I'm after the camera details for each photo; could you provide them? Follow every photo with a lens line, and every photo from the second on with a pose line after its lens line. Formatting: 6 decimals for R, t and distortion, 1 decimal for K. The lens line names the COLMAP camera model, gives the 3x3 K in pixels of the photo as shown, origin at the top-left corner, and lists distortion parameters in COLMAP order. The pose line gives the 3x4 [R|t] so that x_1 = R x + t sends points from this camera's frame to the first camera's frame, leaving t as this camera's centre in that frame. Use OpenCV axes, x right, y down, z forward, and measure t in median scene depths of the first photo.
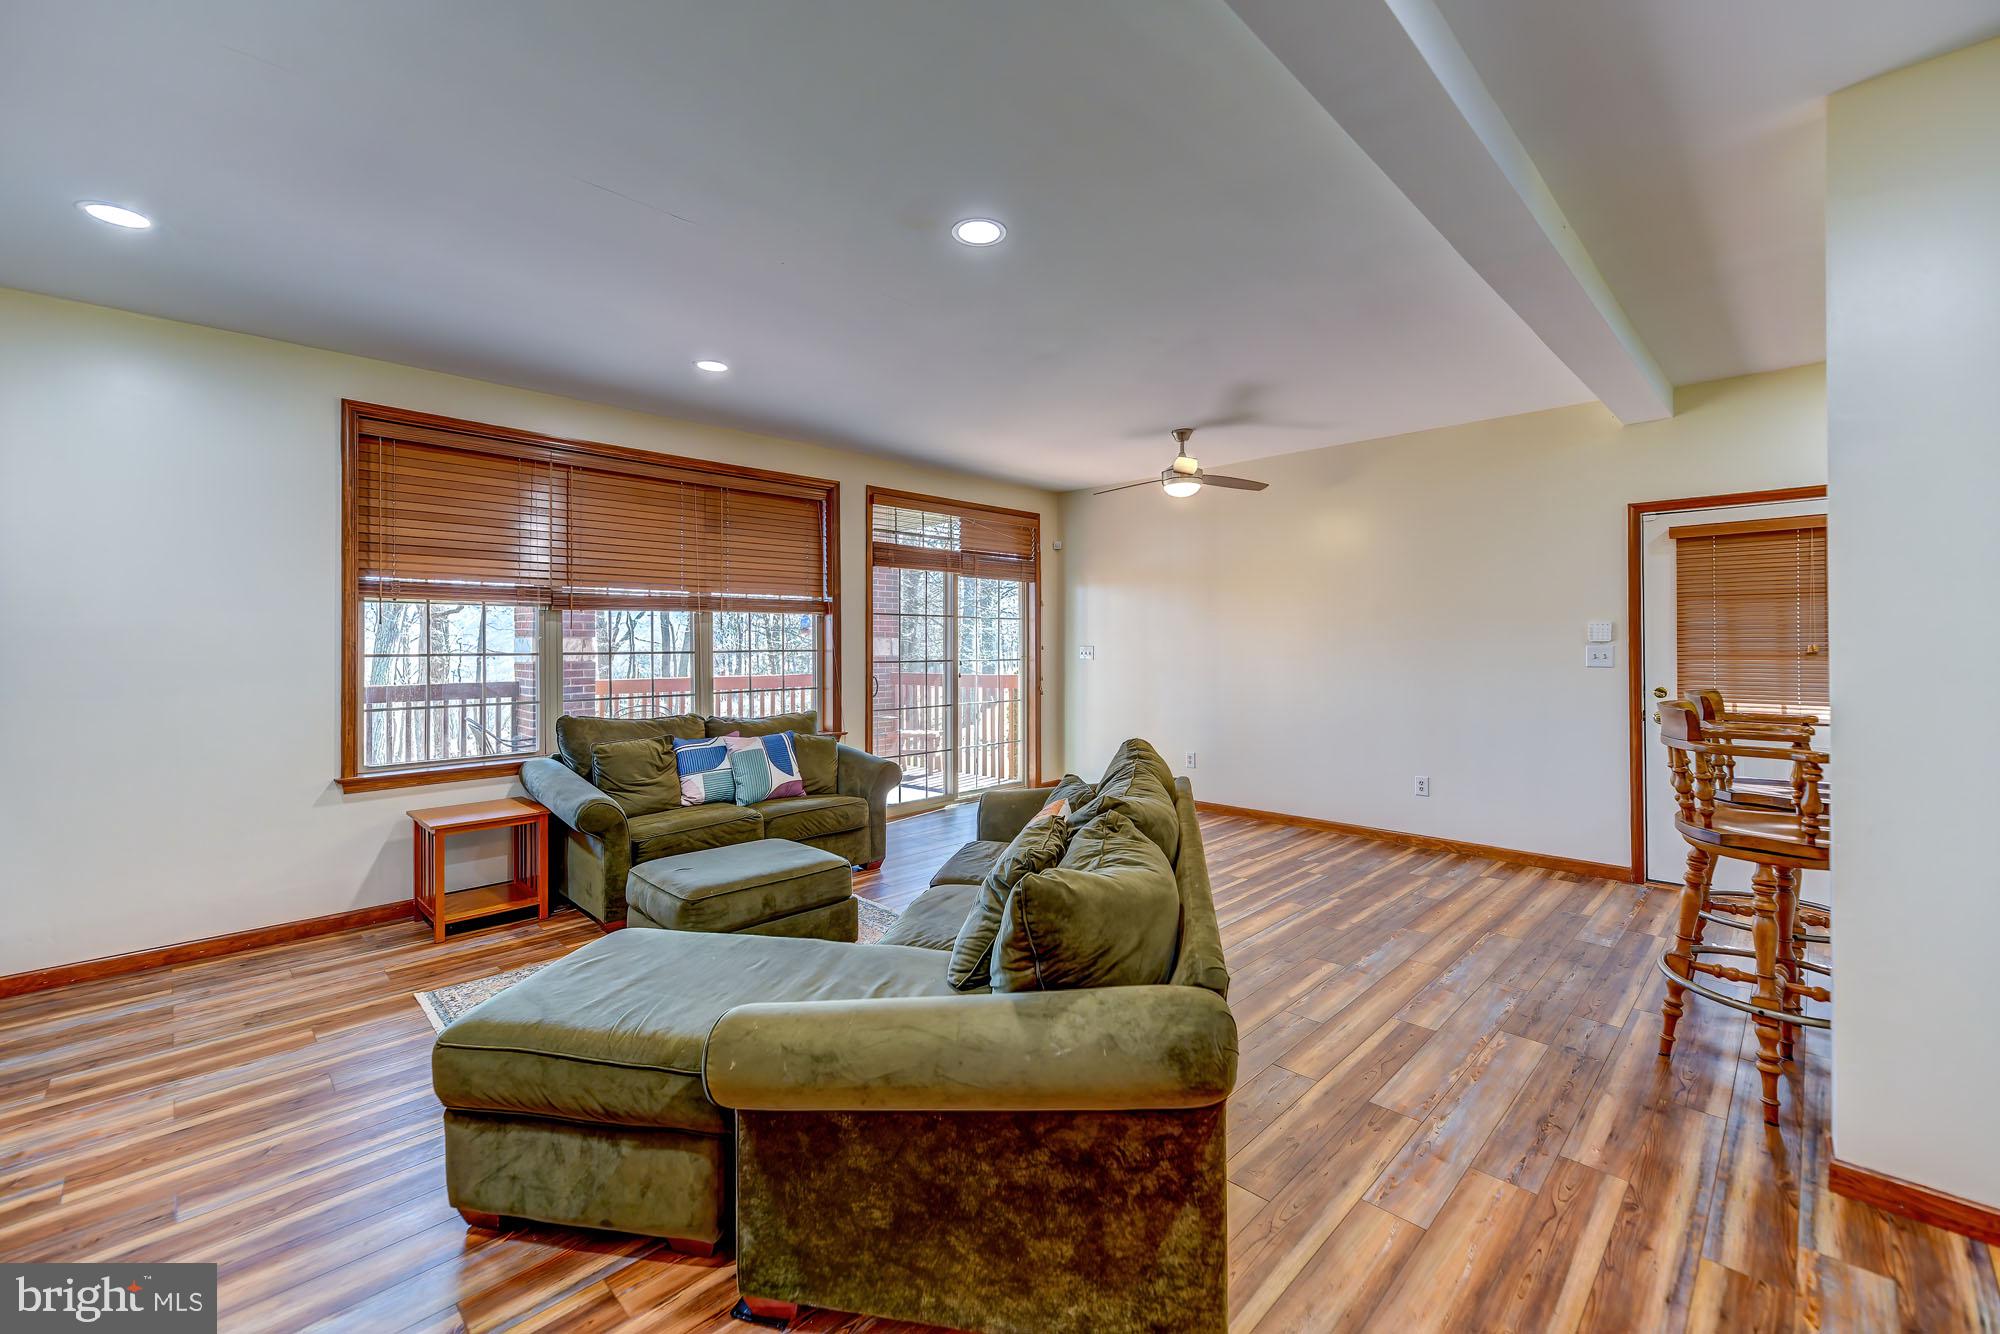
lens RADIAL K [[807.8, 0, 1004.2], [0, 807.8, 644.8], [0, 0, 1]] dist [0.017189, -0.003900]
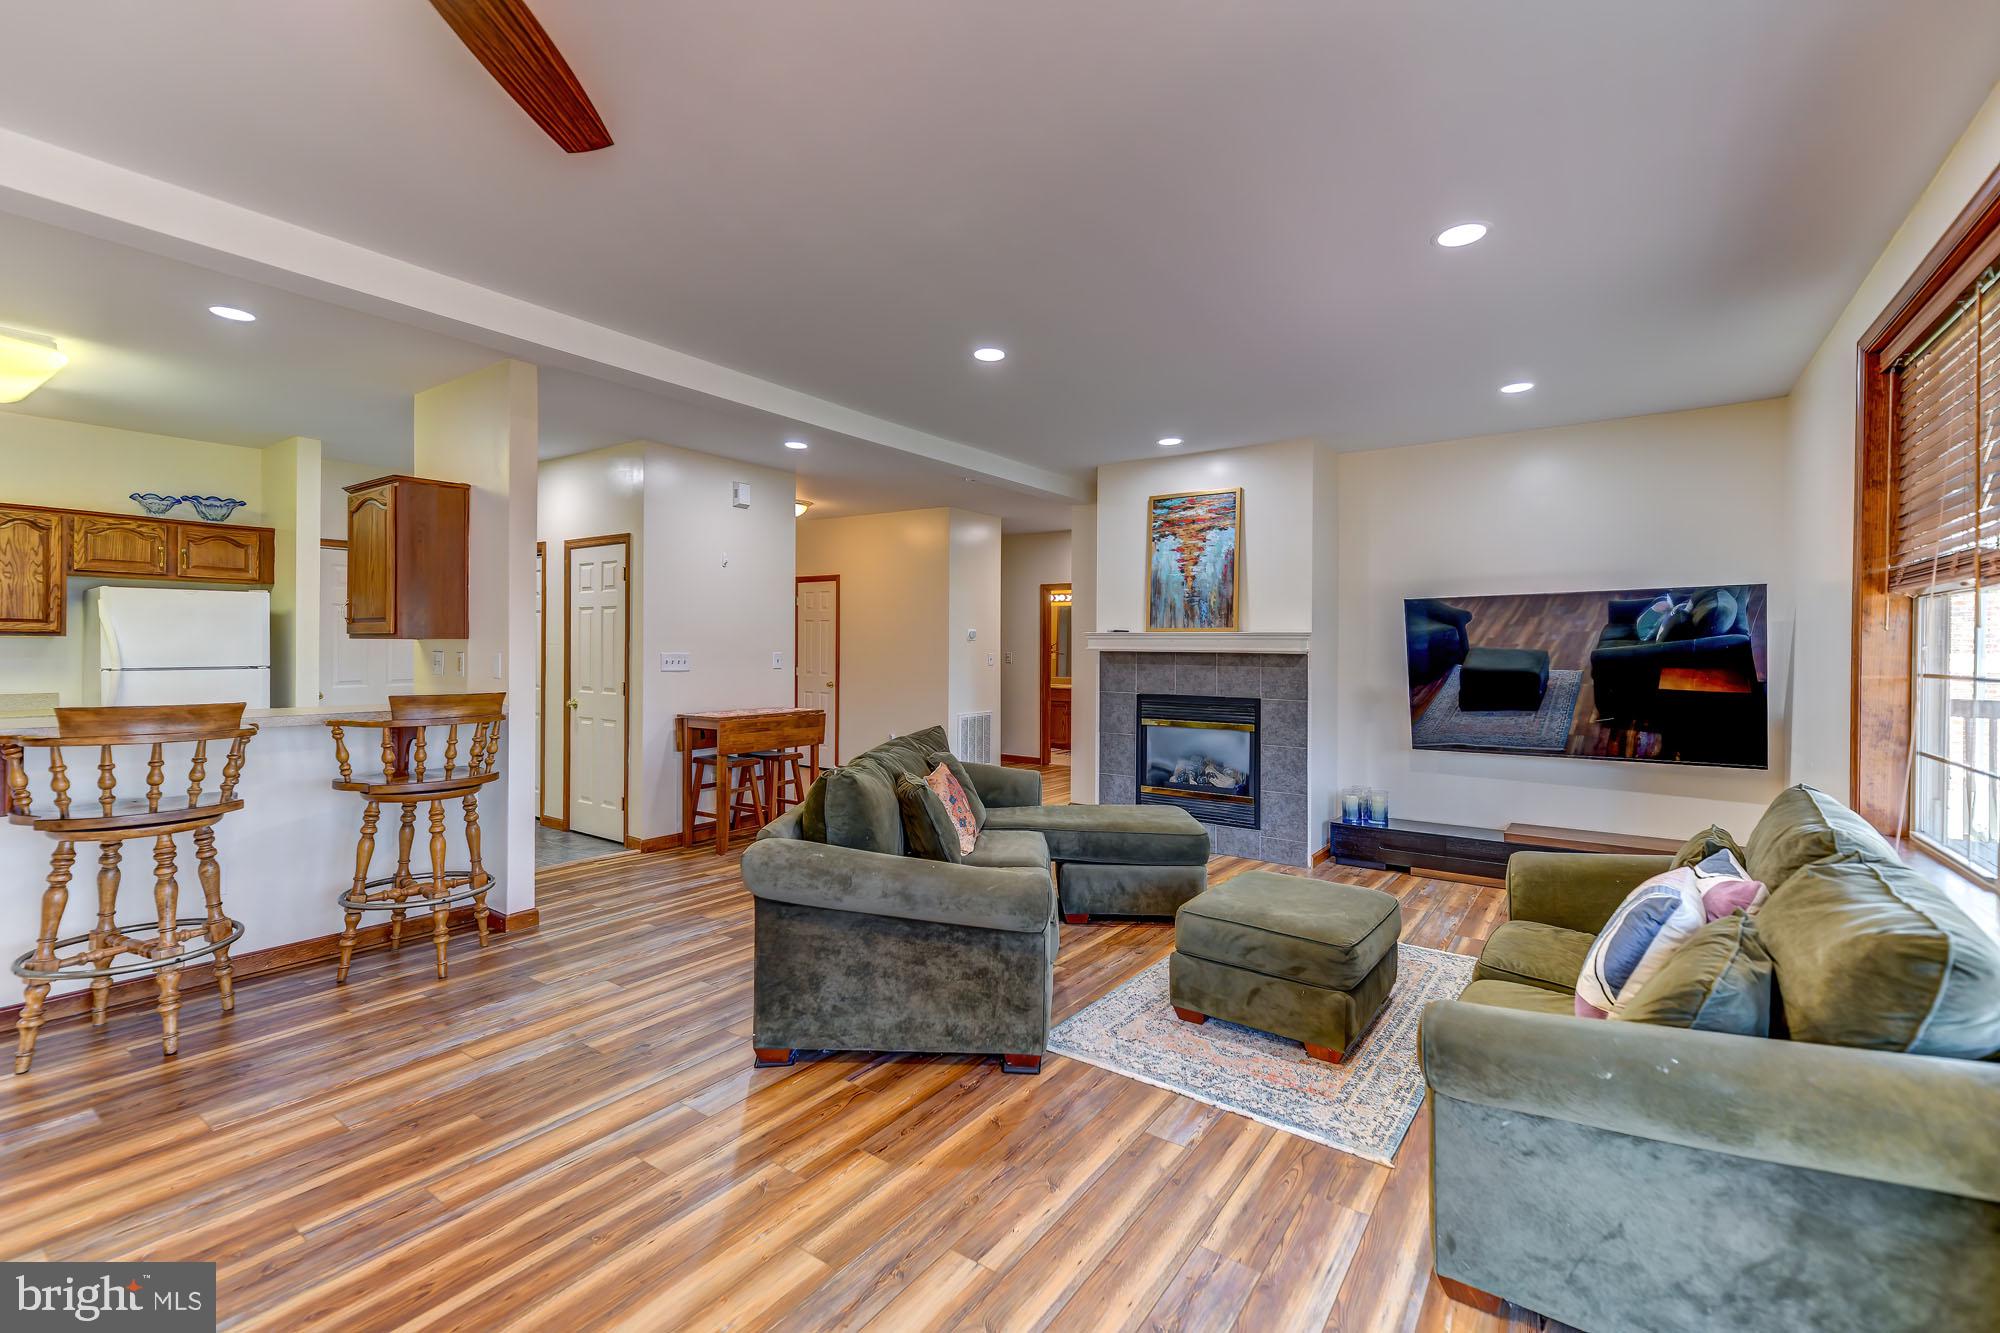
lens RADIAL K [[855.6, 0, 1010.5], [0, 855.6, 641.8], [0, 0, 1]] dist [0.012434, -0.001709]
pose [[-0.985232, -0.007104, -0.171080, 0.111286], [-0.006470, 0.999970, -0.004266, -0.006140], [0.171105, -0.003097, -0.985248, 1.481960]]
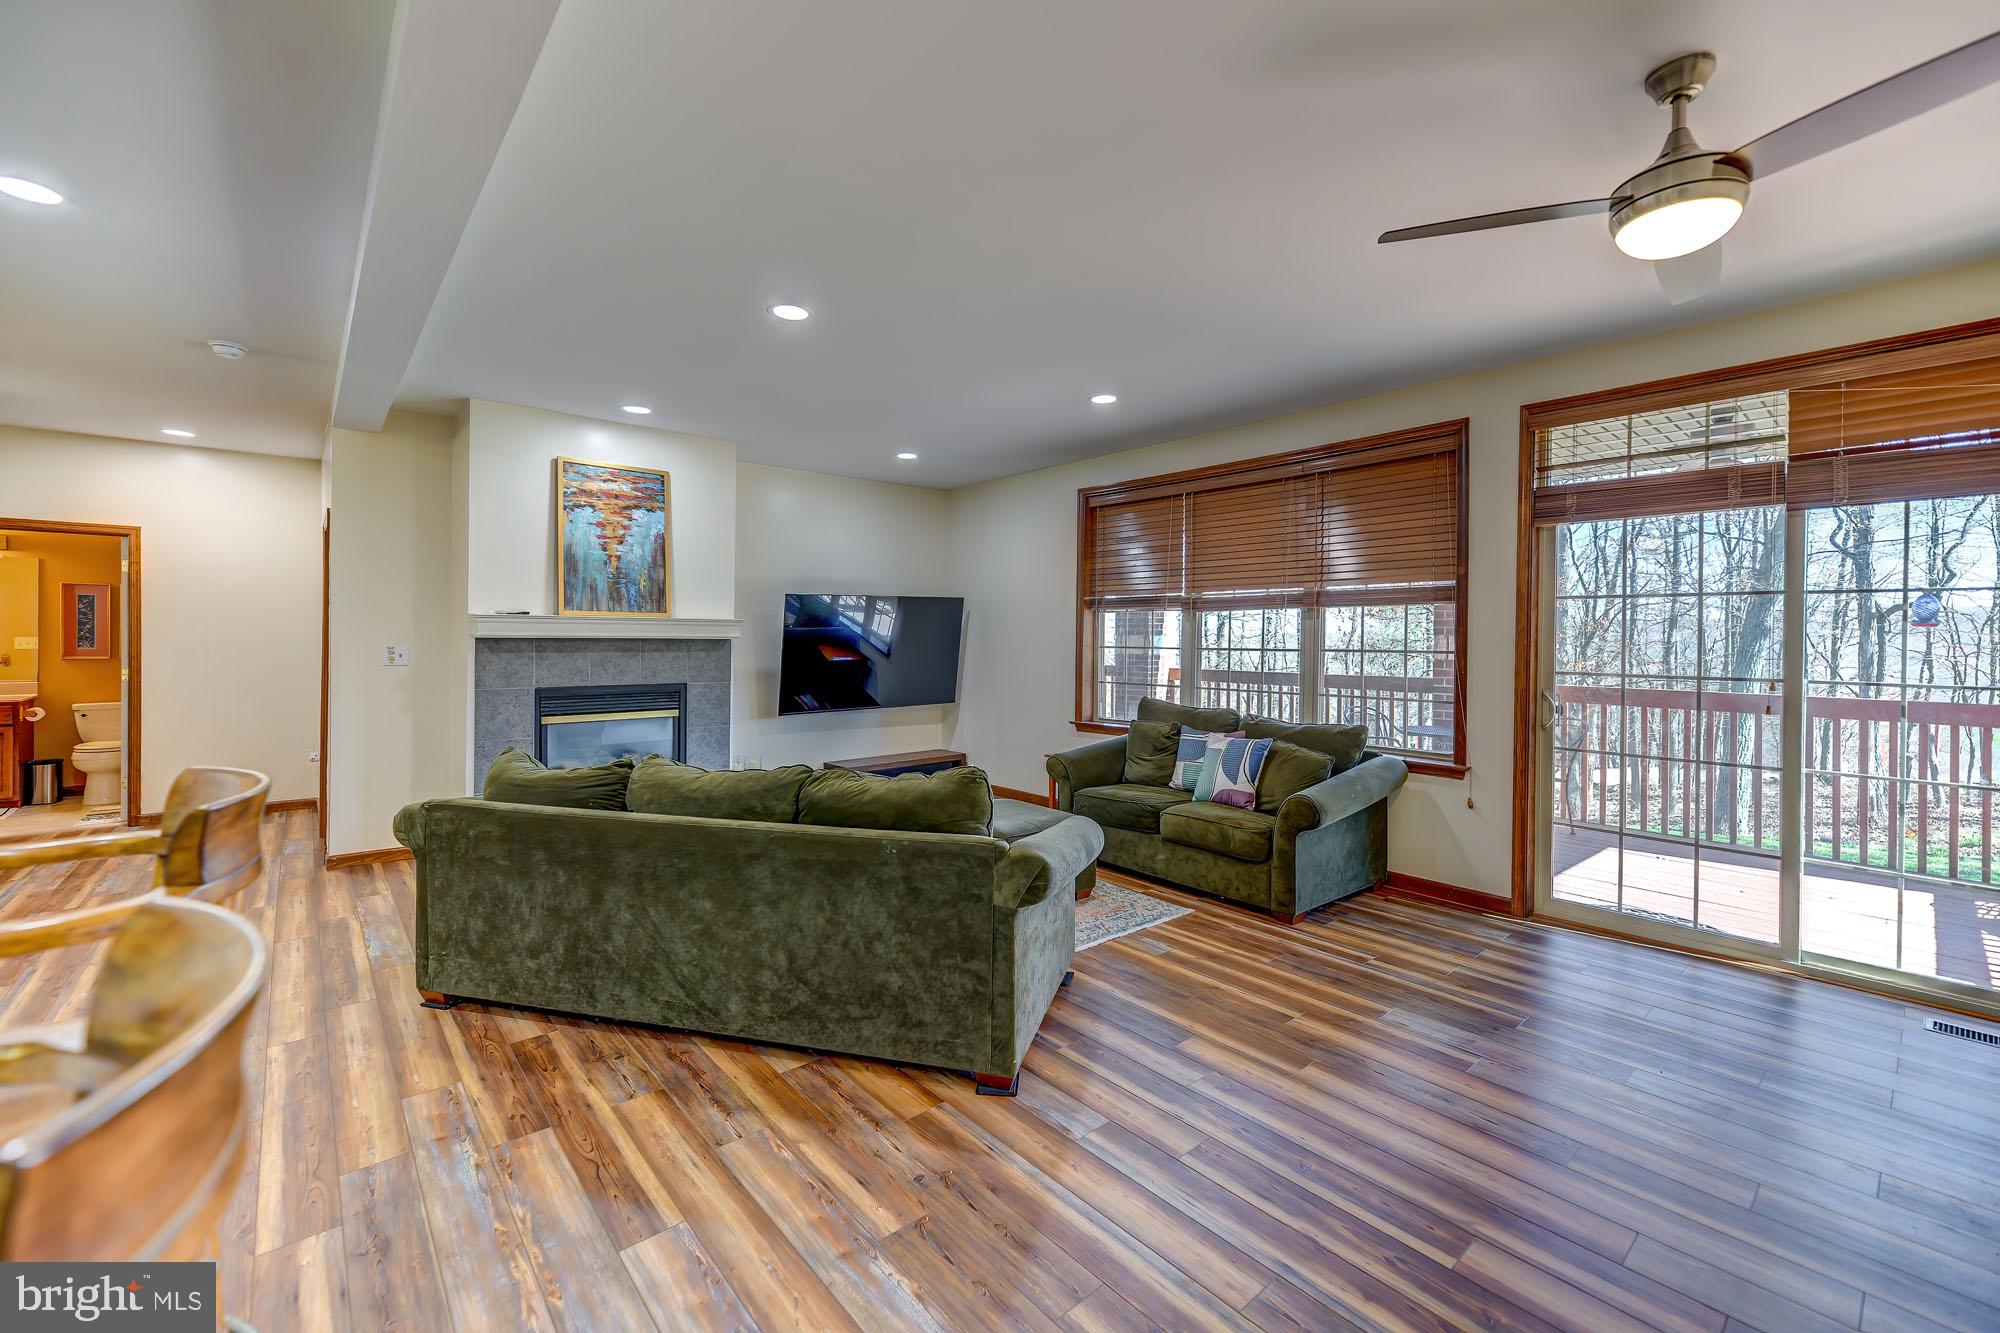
lens RADIAL K [[807.8, 0, 1001.3], [0, 807.8, 647.7], [0, 0, 1]] dist [0.017189, -0.003900]
pose [[-0.074110, 0.011848, -0.997180, 0.725855], [-0.009069, 0.999880, 0.012554, -0.003733], [0.997209, 0.009973, -0.073994, 0.857430]]
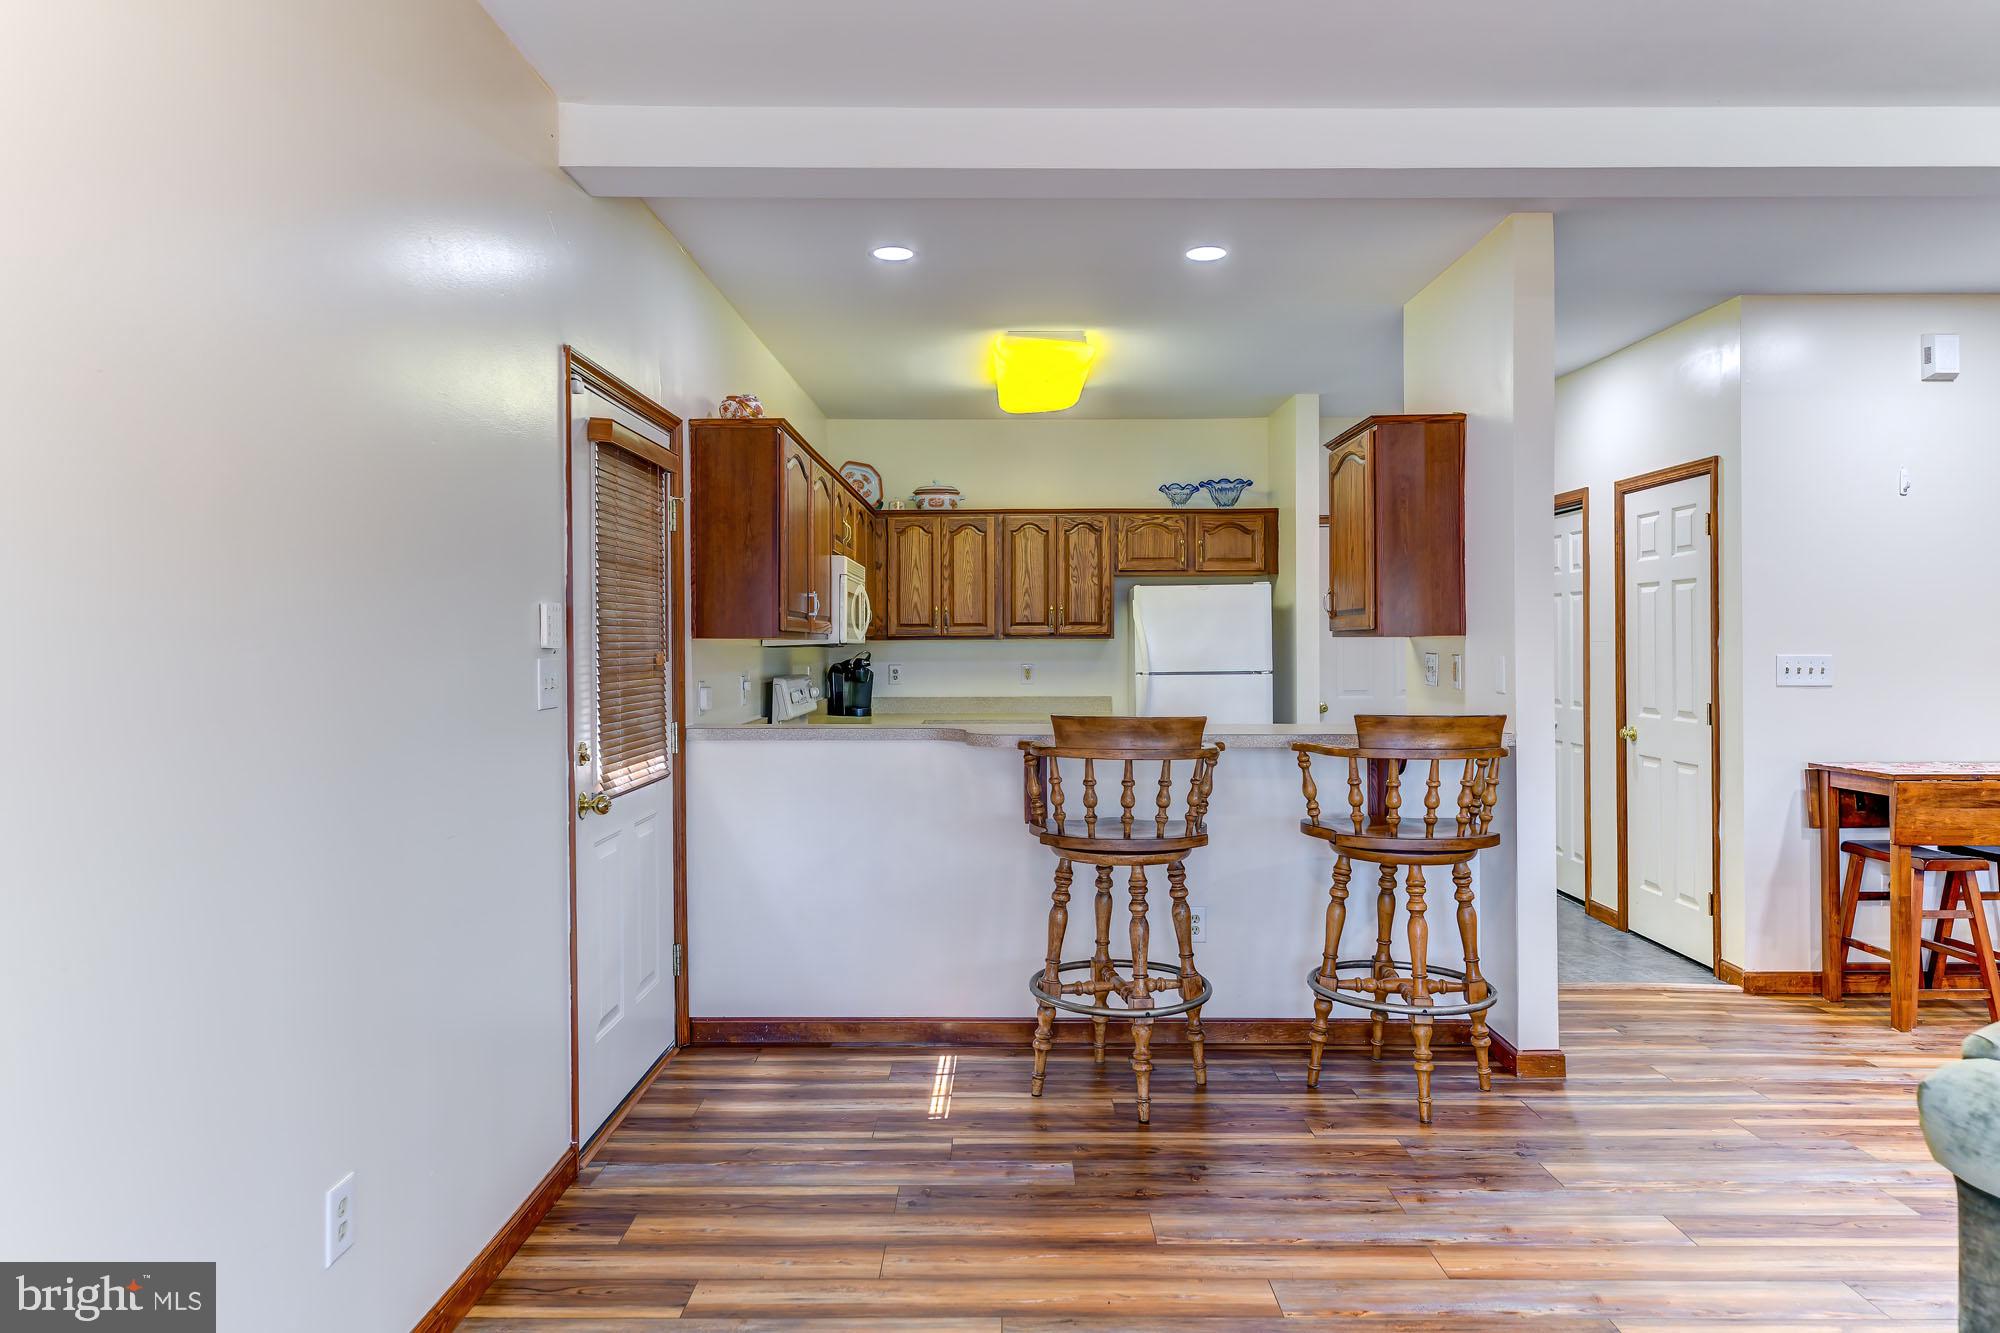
lens RADIAL K [[1232.6, 0, 999.0], [0, 1232.6, 642.8], [0, 0, 1]] dist [0.012135, -0.008674]
pose [[-0.701134, 0.004586, 0.713014, 0.114442], [0.006090, 0.999981, -0.000443, -0.005253], [-0.713003, 0.004032, -0.701149, 1.358757]]
